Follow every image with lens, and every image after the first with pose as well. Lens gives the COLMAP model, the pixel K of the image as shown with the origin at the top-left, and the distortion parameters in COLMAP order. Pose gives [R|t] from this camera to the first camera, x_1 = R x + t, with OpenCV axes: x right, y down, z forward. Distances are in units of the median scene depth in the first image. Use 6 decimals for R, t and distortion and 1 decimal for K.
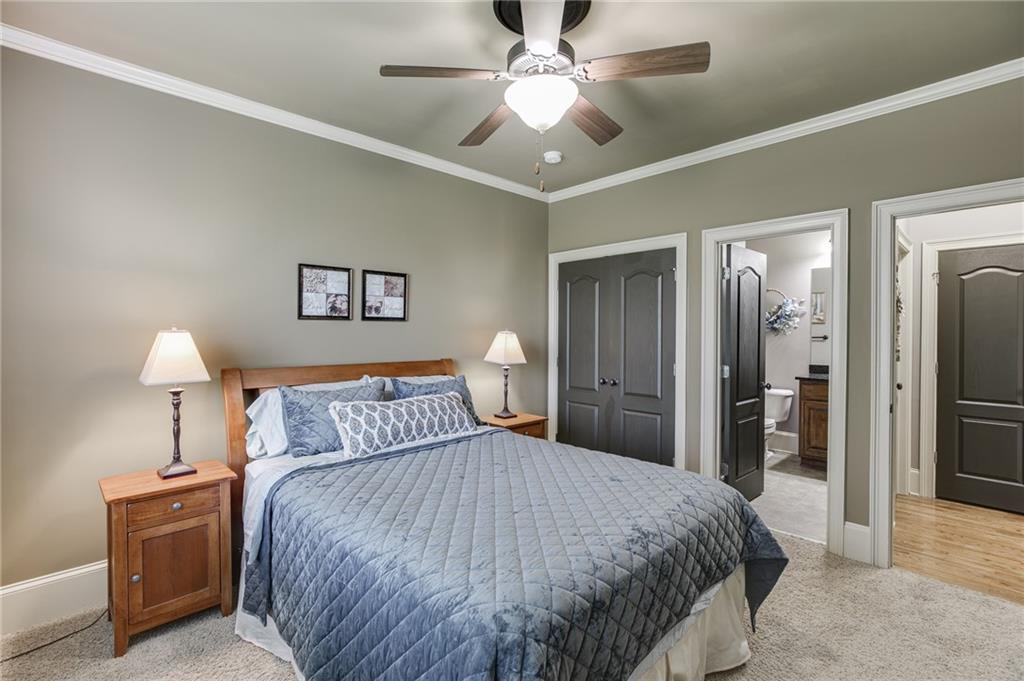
lens RADIAL K [[463.4, 0, 512.1], [0, 463.4, 335.1], [0, 0, 1]] dist [-0.001726, -0.000287]
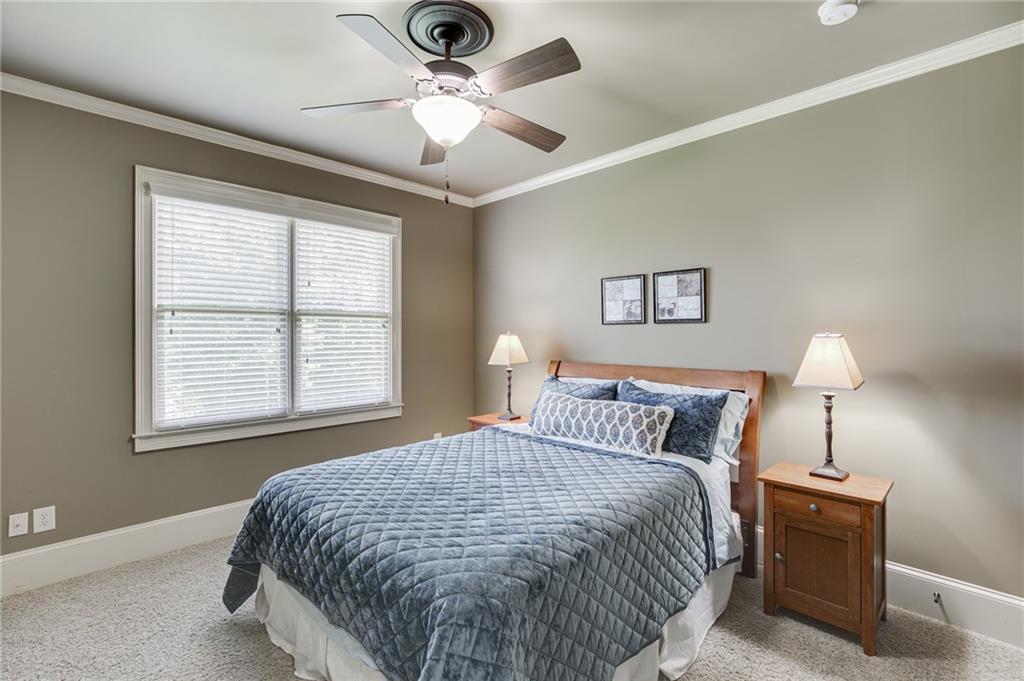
lens RADIAL K [[463.4, 0, 512.1], [0, 463.4, 335.1], [0, 0, 1]] dist [-0.001726, -0.000287]
pose [[0.015597, -0.004553, -0.999868, 0.664367], [-0.008710, 0.999951, -0.004690, 0.000481], [0.999840, 0.008782, 0.015557, 0.667100]]
